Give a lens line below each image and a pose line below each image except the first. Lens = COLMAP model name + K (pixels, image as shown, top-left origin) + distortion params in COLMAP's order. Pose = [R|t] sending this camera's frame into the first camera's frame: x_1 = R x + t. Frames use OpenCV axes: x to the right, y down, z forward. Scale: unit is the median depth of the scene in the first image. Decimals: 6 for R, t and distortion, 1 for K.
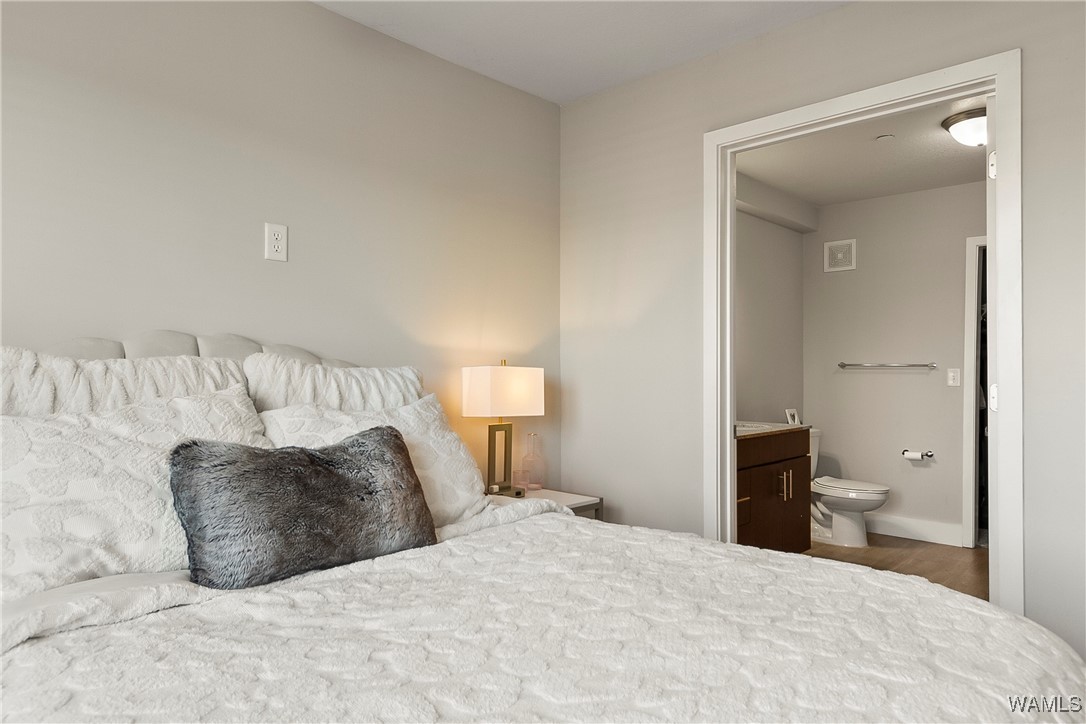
lens RADIAL K [[698.7, 0, 545.1], [0, 698.7, 364.4], [0, 0, 1]] dist [0.007391, -0.000131]
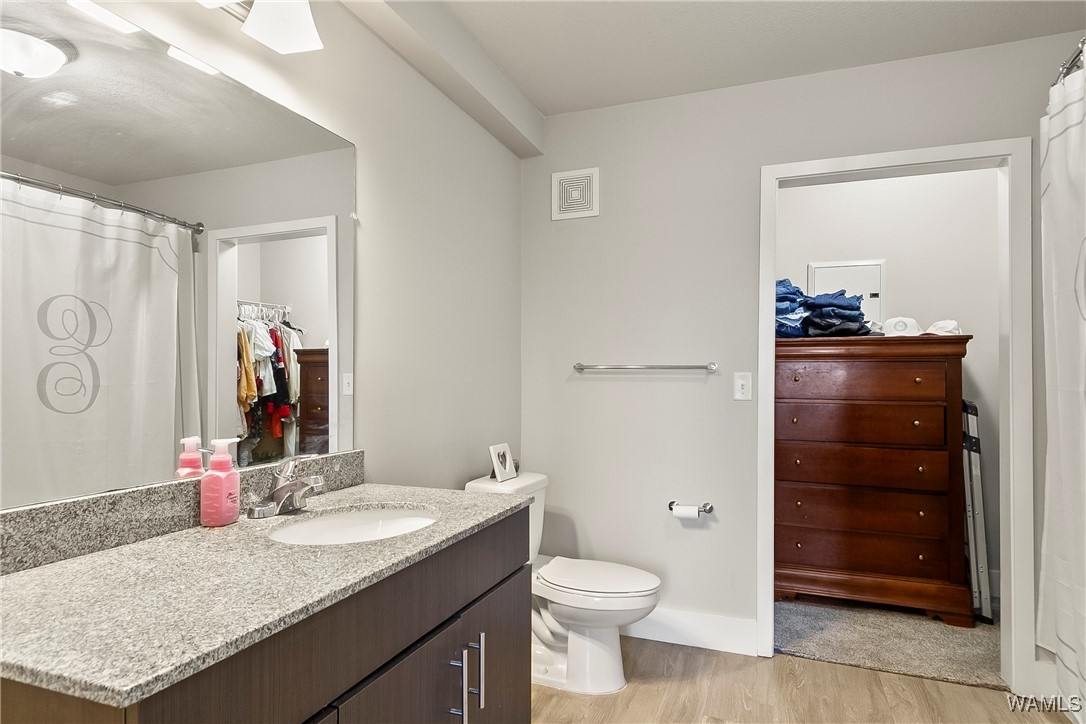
lens RADIAL K [[654.2, 0, 545.2], [0, 654.2, 367.7], [0, 0, 1]] dist [0.013958, -0.009675]
pose [[0.928262, 0.003657, 0.371909, 0.192878], [-0.000451, 0.999962, -0.008708, 0.006967], [-0.371927, 0.007915, 0.928228, 0.505014]]
